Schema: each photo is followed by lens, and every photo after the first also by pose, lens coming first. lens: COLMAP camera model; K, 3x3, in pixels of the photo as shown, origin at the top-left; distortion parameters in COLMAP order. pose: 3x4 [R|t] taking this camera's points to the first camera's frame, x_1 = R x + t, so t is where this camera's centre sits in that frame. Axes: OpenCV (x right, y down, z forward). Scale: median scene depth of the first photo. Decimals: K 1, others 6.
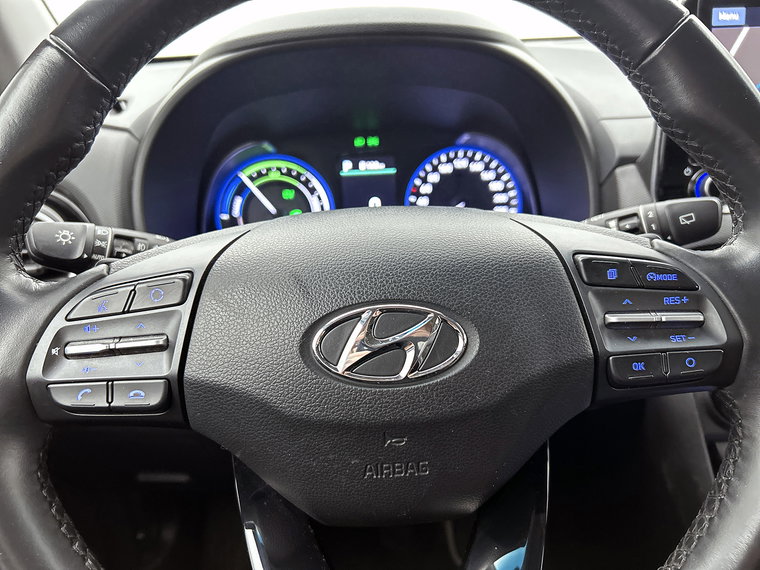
lens RADIAL K [[588.7, 0, 389.1], [0, 588.7, 278.4], [0, 0, 1]] dist [0.095201, -0.140744]
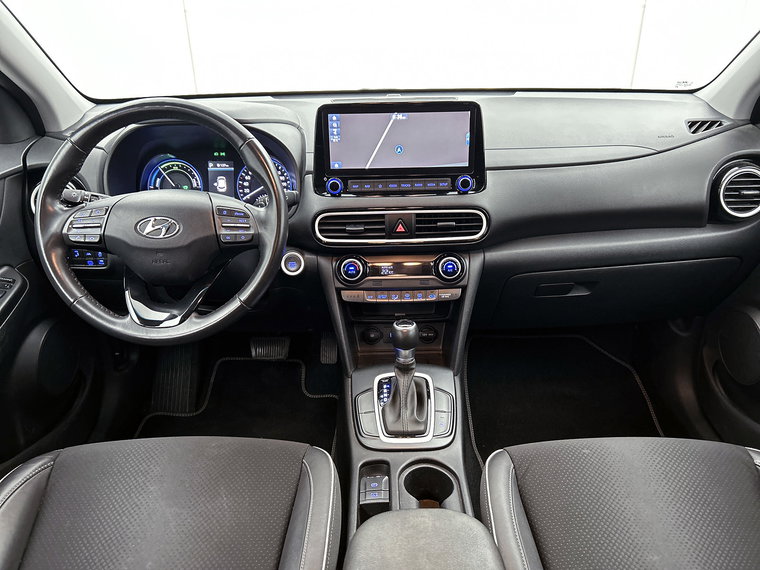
lens RADIAL K [[588.7, 0, 389.1], [0, 588.7, 278.4], [0, 0, 1]] dist [0.095201, -0.140744]
pose [[0.998468, 0.045195, -0.031936, 1.468618], [-0.043309, 0.997408, 0.057462, 0.140413], [0.034450, -0.055991, 0.997837, -2.511752]]
